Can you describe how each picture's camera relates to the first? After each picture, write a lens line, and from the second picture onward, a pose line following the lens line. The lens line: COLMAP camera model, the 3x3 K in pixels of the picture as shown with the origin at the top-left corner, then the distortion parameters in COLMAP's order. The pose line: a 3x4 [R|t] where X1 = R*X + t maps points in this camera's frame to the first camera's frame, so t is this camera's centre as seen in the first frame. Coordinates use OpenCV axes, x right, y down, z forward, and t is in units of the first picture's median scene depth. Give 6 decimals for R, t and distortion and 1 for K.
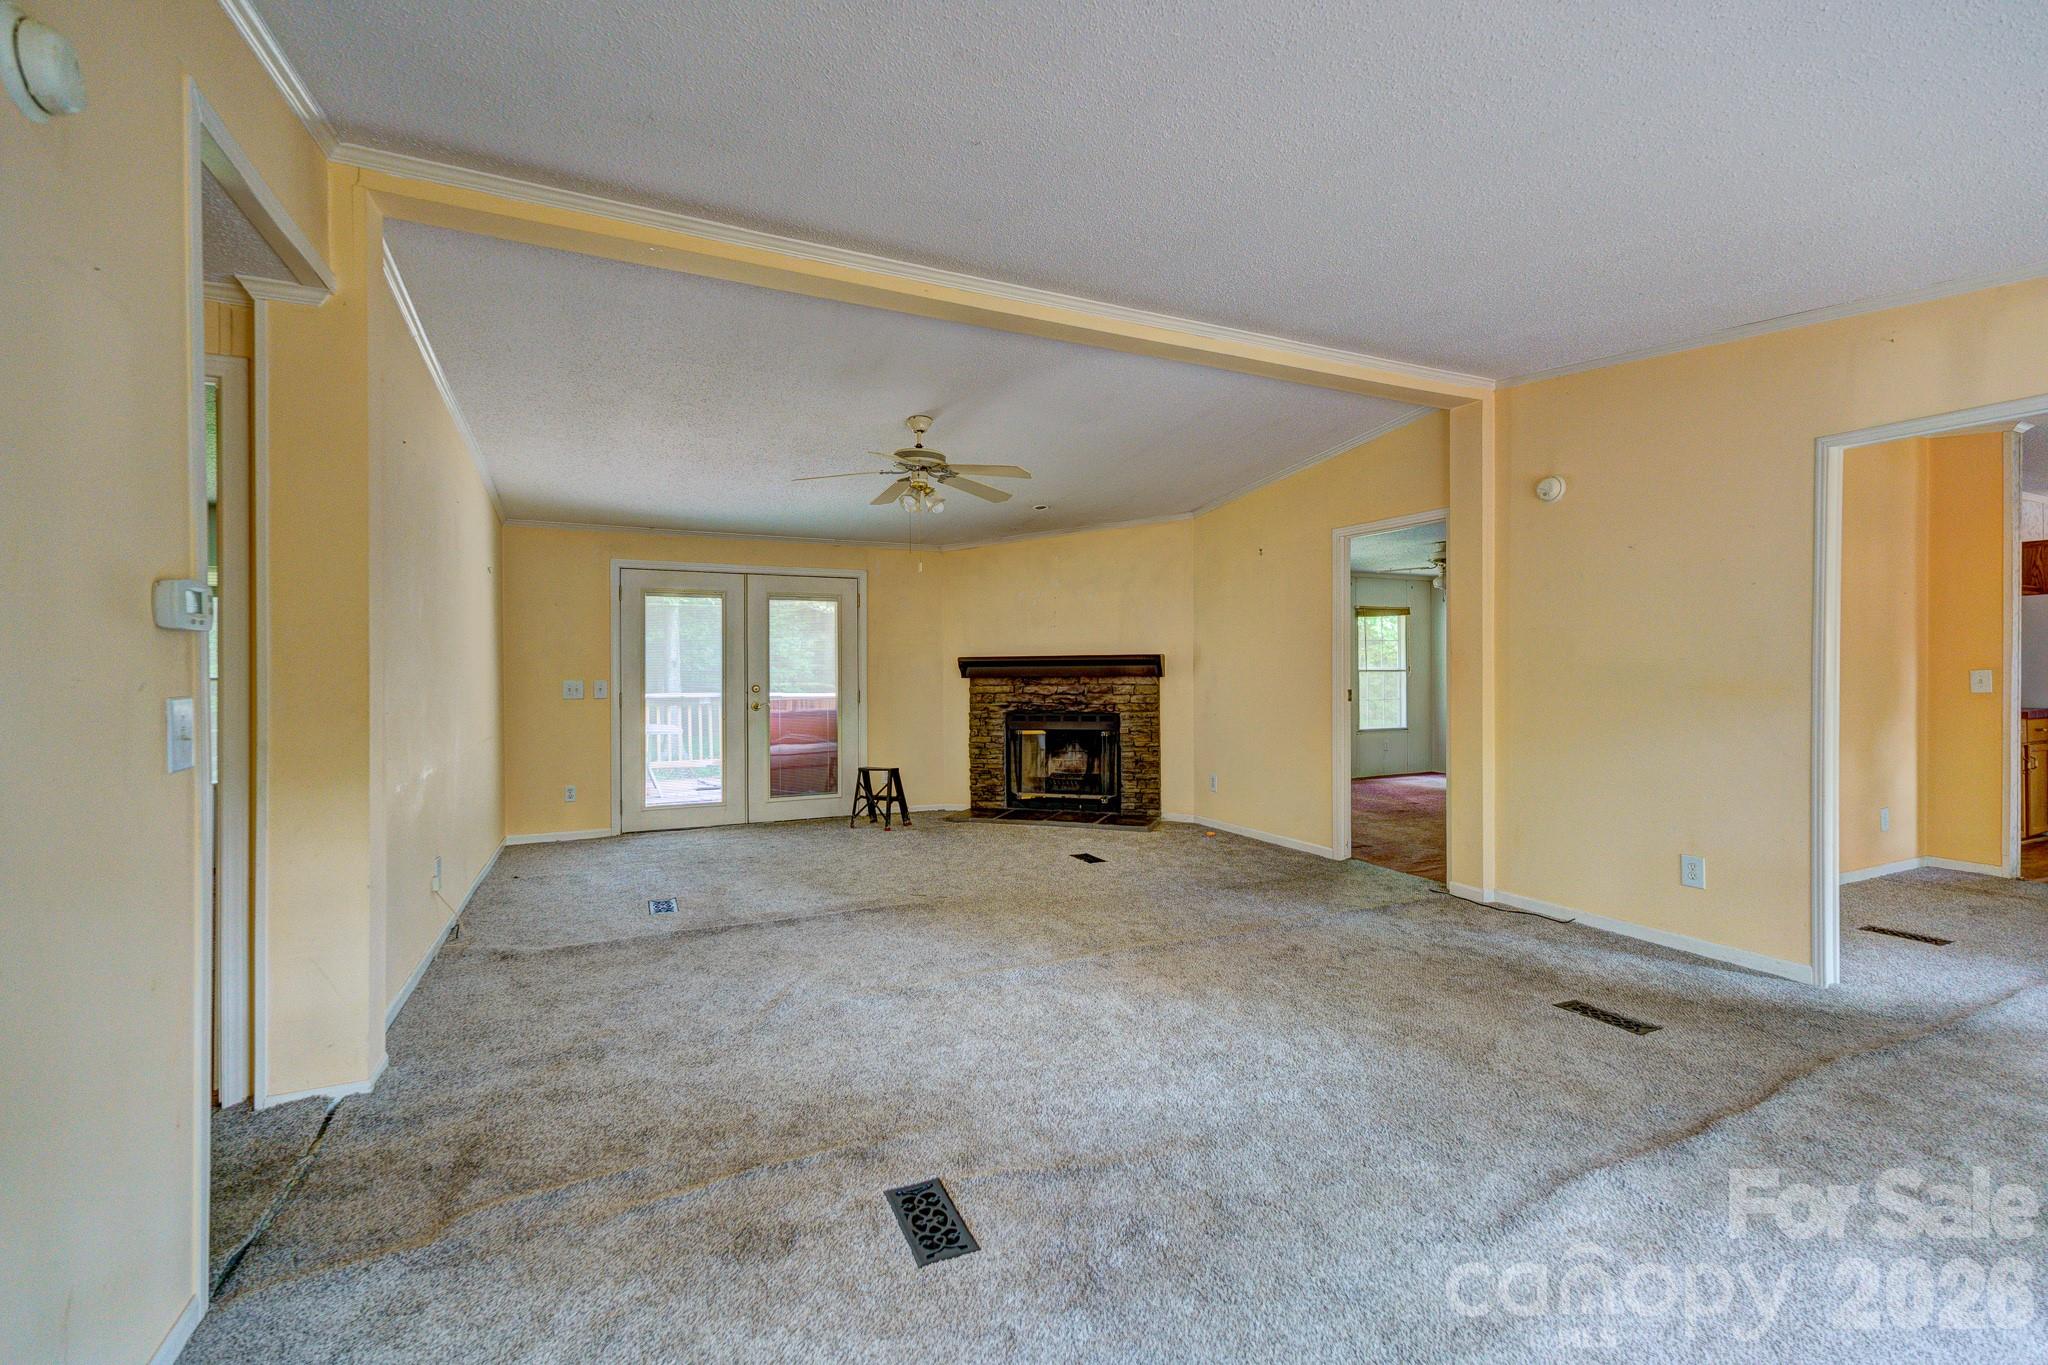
lens RADIAL K [[870.5, 0, 1028.8], [0, 870.5, 670.3], [0, 0, 1]] dist [0.006305, -0.000850]
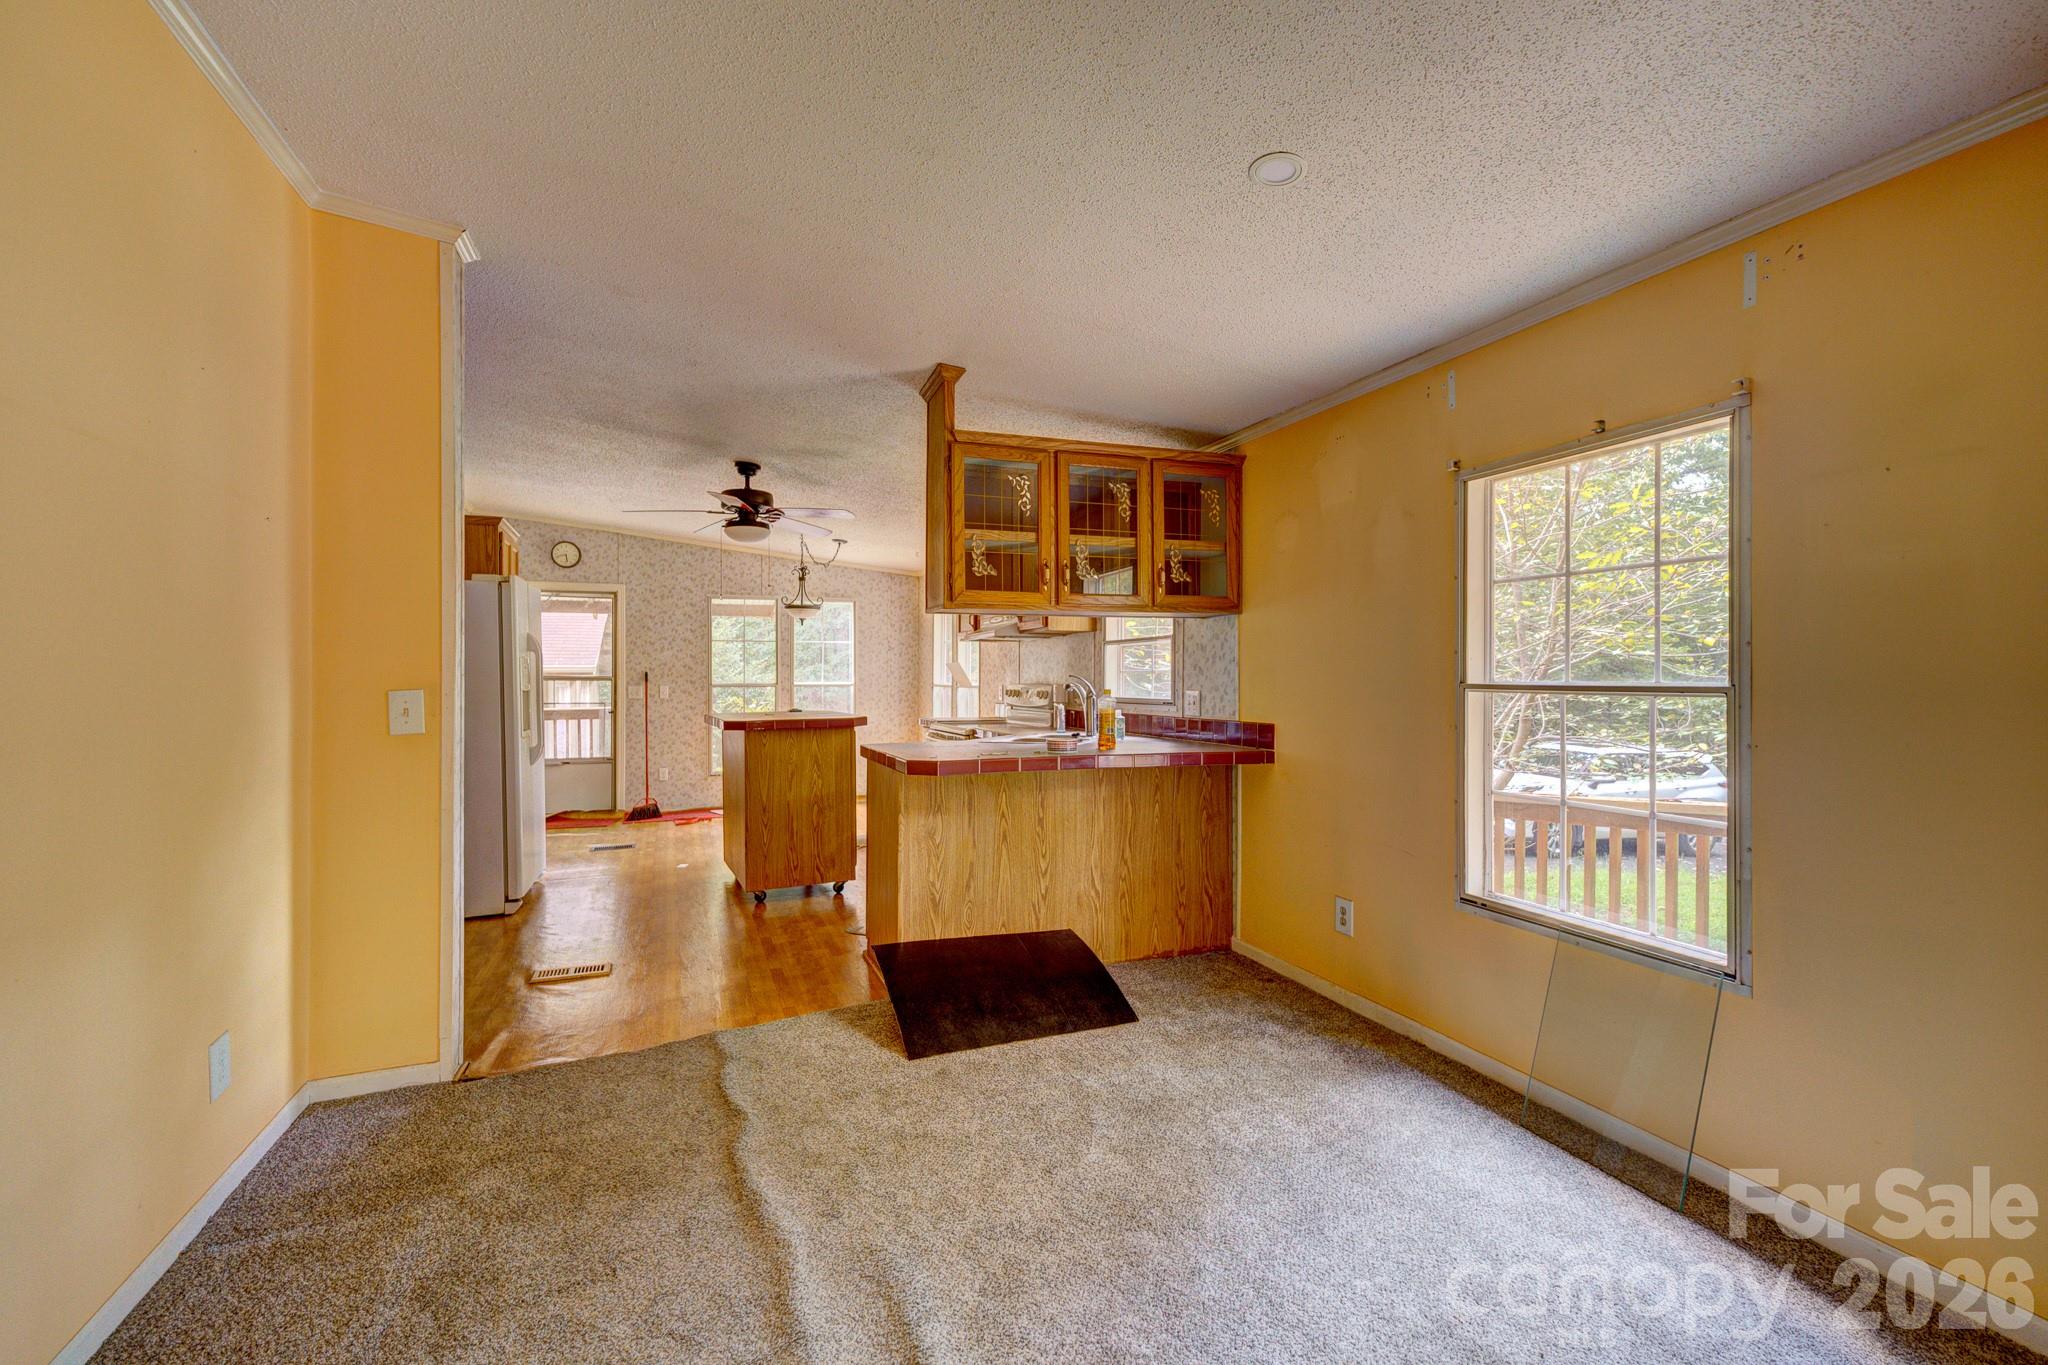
lens RADIAL K [[870.5, 0, 1026.4], [0, 870.5, 674.8], [0, 0, 1]] dist [0.006305, -0.000850]
pose [[0.065002, 0.002410, 0.997882, 0.593909], [0.005048, 0.999983, -0.002744, -0.006228], [-0.997872, 0.005216, 0.064989, 0.598676]]
